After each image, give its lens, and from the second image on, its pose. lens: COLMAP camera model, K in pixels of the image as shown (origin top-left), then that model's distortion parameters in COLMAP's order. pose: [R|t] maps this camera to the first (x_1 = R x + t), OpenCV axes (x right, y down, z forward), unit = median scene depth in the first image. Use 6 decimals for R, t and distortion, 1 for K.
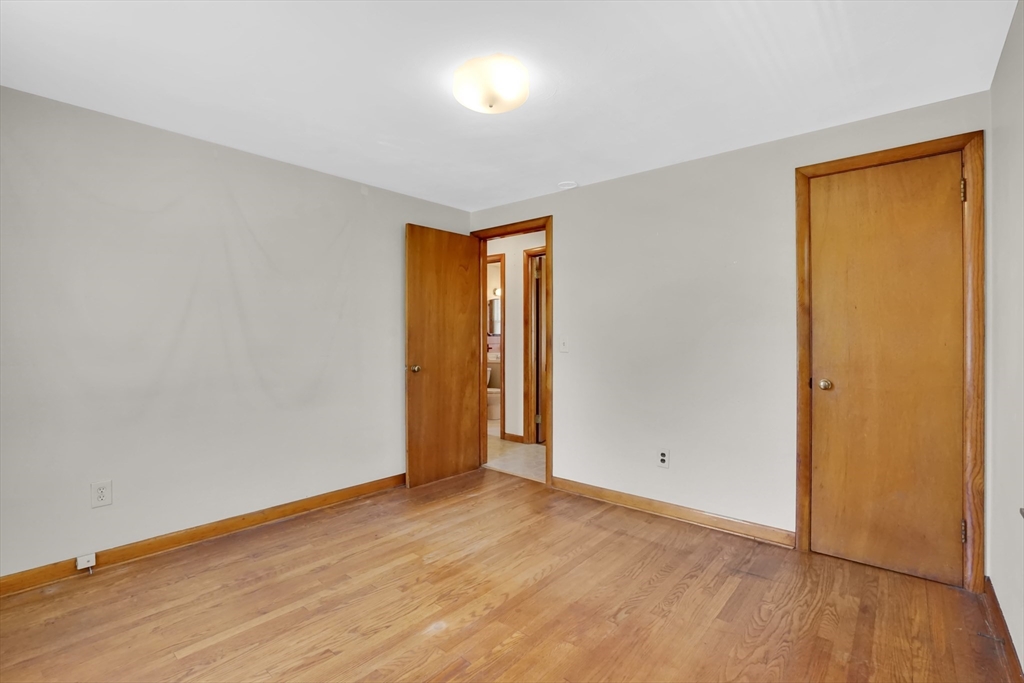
lens RADIAL K [[484.6, 0, 509.4], [0, 484.6, 333.2], [0, 0, 1]] dist [-0.068348, 0.026472]
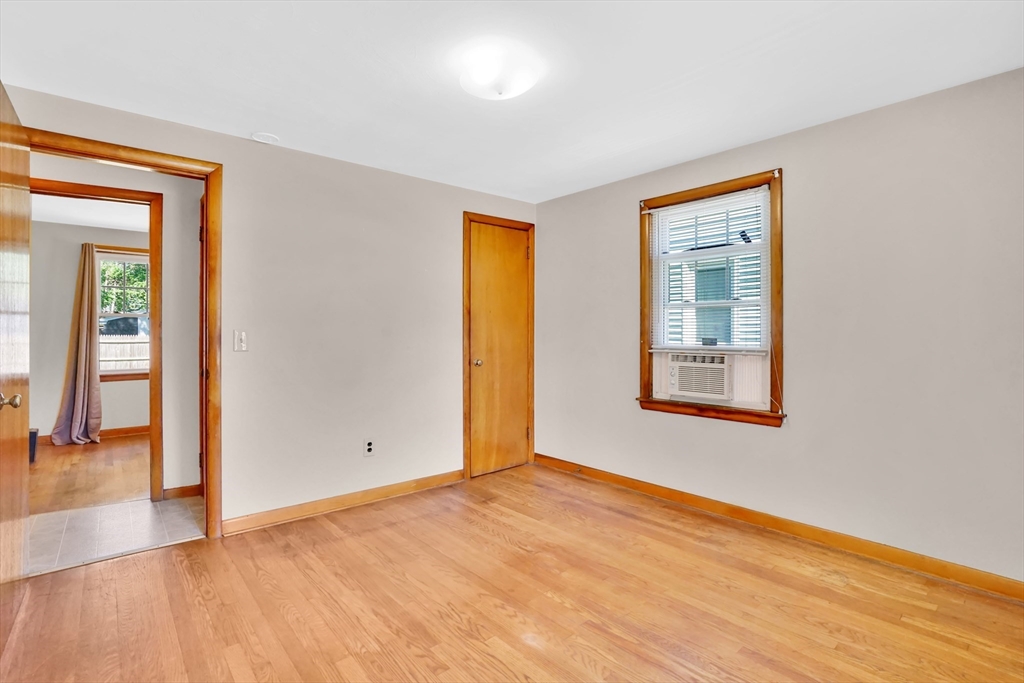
lens RADIAL K [[472.9, 0, 512.0], [0, 472.9, 341.5], [0, 0, 1]] dist [-0.062709, 0.023367]
pose [[0.132031, -0.020314, 0.991037, -0.871625], [-0.007540, 0.999740, 0.021497, 0.009794], [-0.991217, -0.010311, 0.131843, 0.764407]]
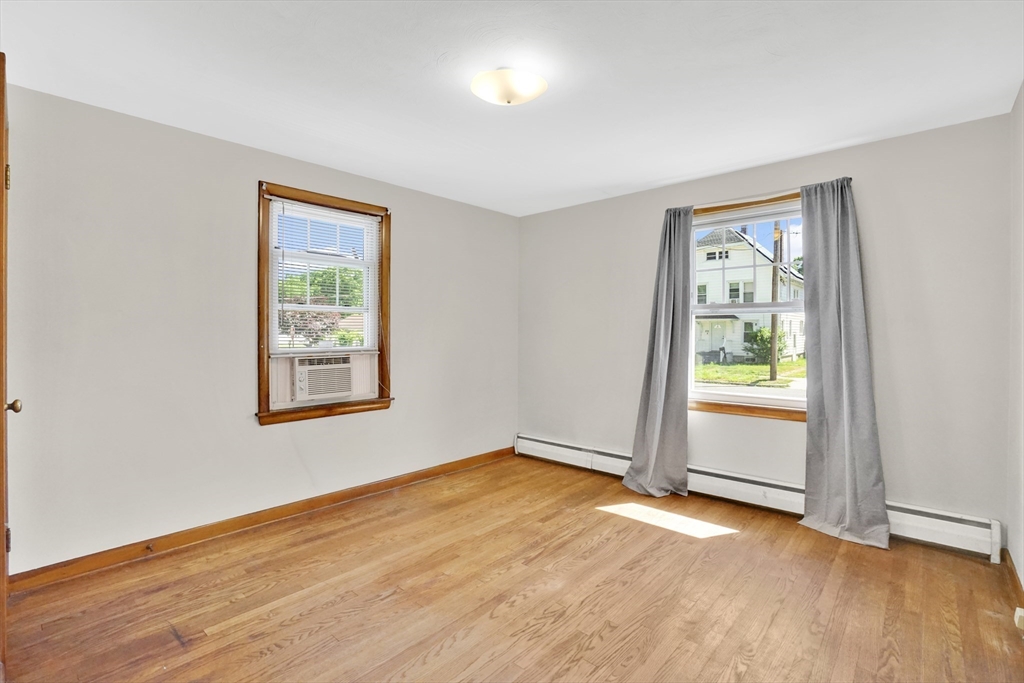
lens RADIAL K [[475.1, 0, 507.2], [0, 475.1, 329.0], [0, 0, 1]] dist [-0.065022, 0.024725]
pose [[-0.999646, 0.000270, 0.026601, -0.055535], [-0.000100, 0.999903, -0.013935, 0.009617], [-0.026602, -0.013933, -0.999549, 1.776867]]
